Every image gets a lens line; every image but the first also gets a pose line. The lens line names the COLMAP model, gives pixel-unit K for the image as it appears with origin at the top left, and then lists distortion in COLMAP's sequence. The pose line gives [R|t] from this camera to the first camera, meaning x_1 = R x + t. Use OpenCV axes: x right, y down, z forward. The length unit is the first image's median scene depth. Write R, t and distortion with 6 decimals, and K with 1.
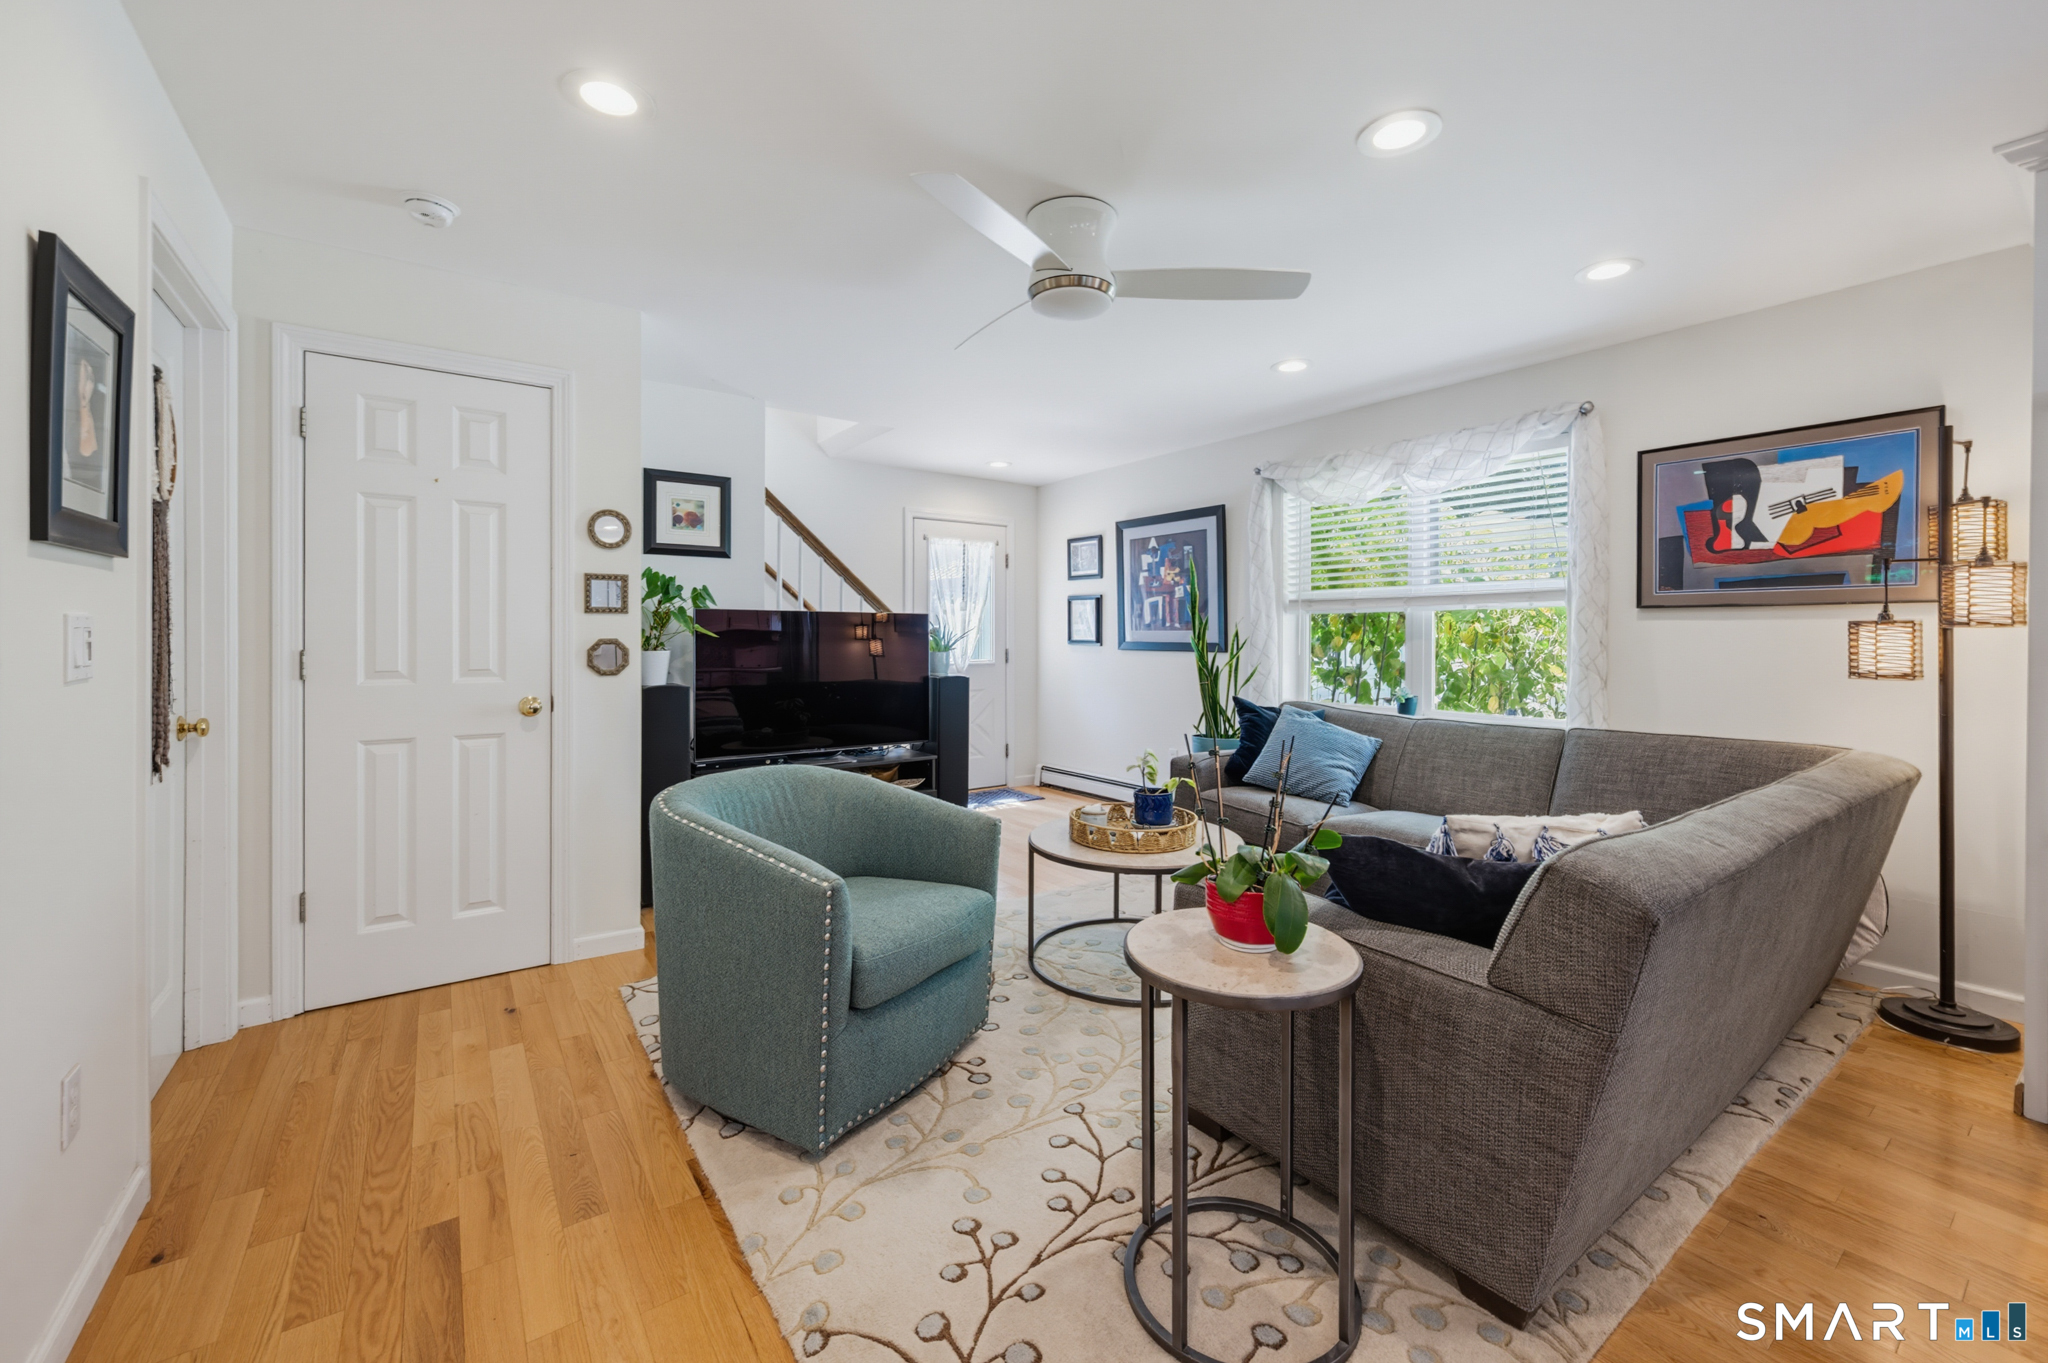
lens RADIAL K [[820.6, 0, 1032.2], [0, 820.6, 642.9], [0, 0, 1]] dist [-0.002122, -0.000258]
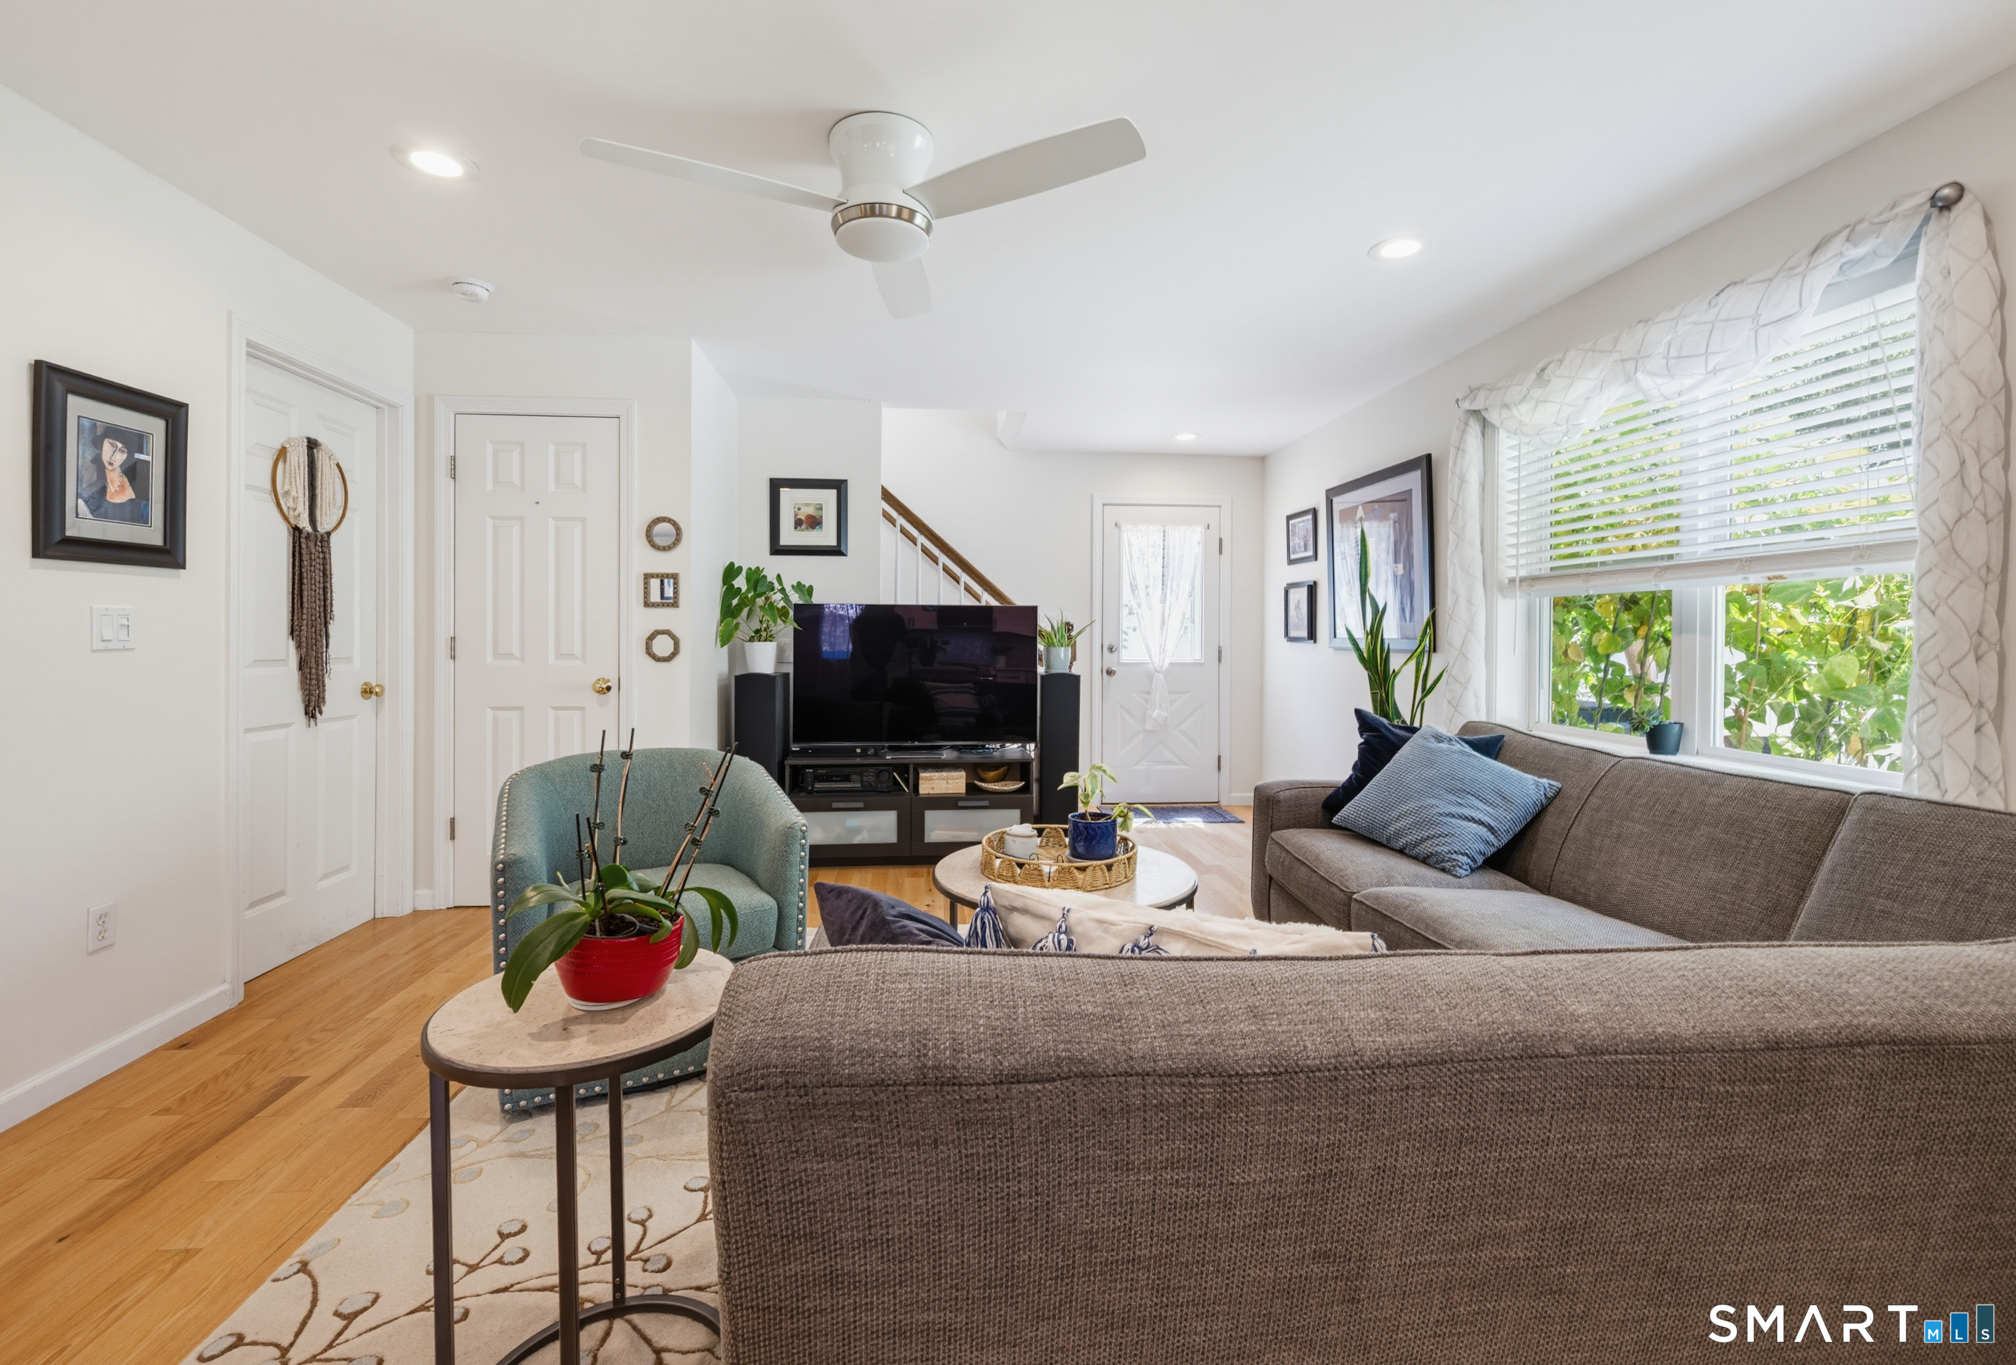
lens RADIAL K [[839.2, 0, 993.5], [0, 839.2, 642.3], [0, 0, 1]] dist [-0.002510, -0.000162]
pose [[0.853896, 0.005868, -0.520410, 0.377904], [-0.007198, 0.999974, -0.000534, 0.007860], [0.520394, 0.004202, 0.853916, 0.187084]]
